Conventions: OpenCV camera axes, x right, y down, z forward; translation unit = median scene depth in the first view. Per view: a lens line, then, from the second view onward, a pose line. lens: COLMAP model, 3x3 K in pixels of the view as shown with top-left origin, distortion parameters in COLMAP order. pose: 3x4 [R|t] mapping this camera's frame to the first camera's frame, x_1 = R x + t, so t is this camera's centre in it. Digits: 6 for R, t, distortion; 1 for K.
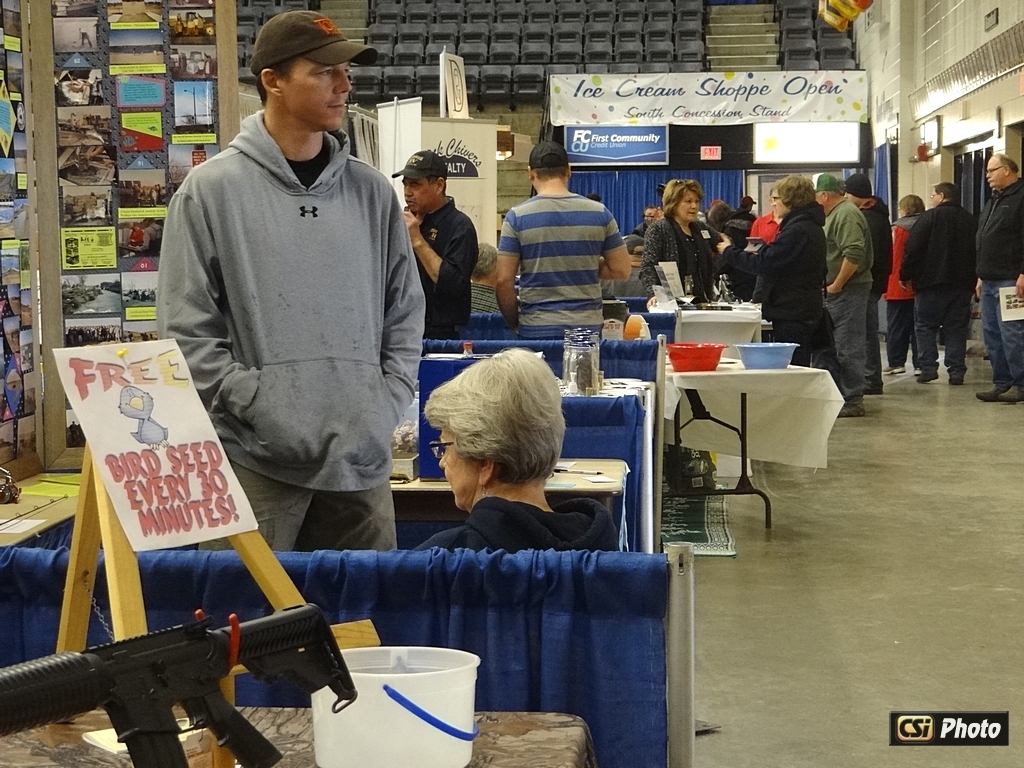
lens RADIAL K [[2375.9, 0, 512.2], [0, 2375.9, 384.0], [0, 0, 1]] dist [0.105595, 0.000000]
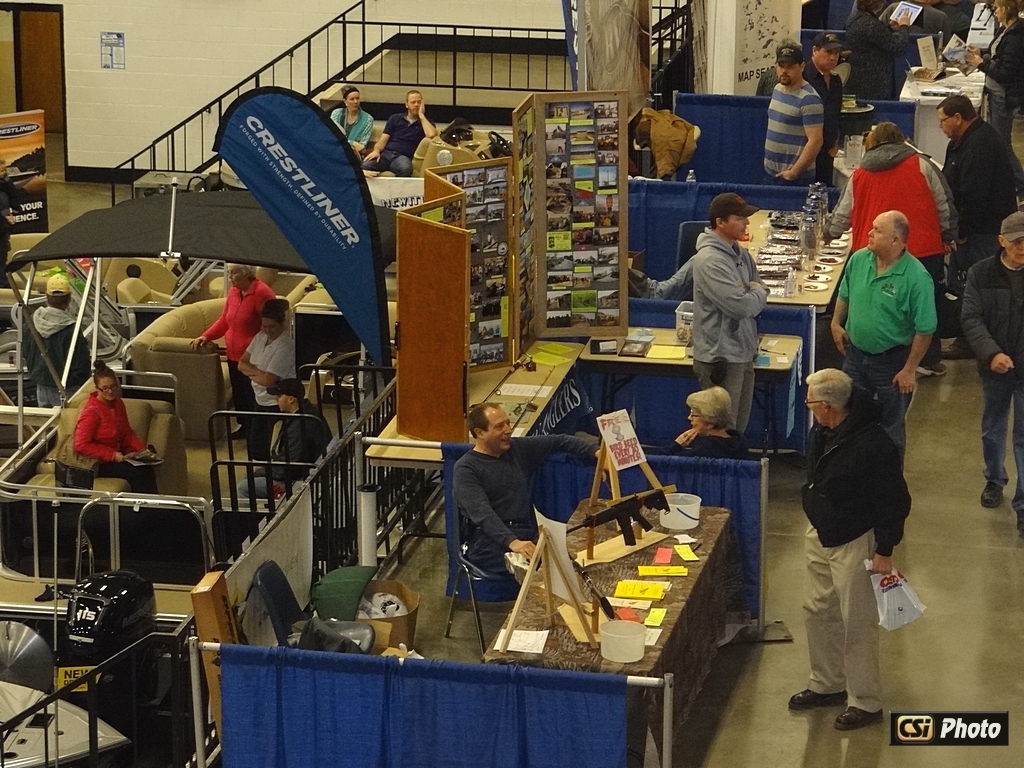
lens RADIAL K [[3712.7, 0, 511.6], [0, 3712.7, 384.2], [0, 0, 1]] dist [-0.216474, 0.000000]
pose [[0.992983, 0.041097, -0.110885, 0.164943], [-0.017267, 0.978008, 0.207850, -0.640362], [0.116988, -0.204476, 0.971855, -2.368747]]
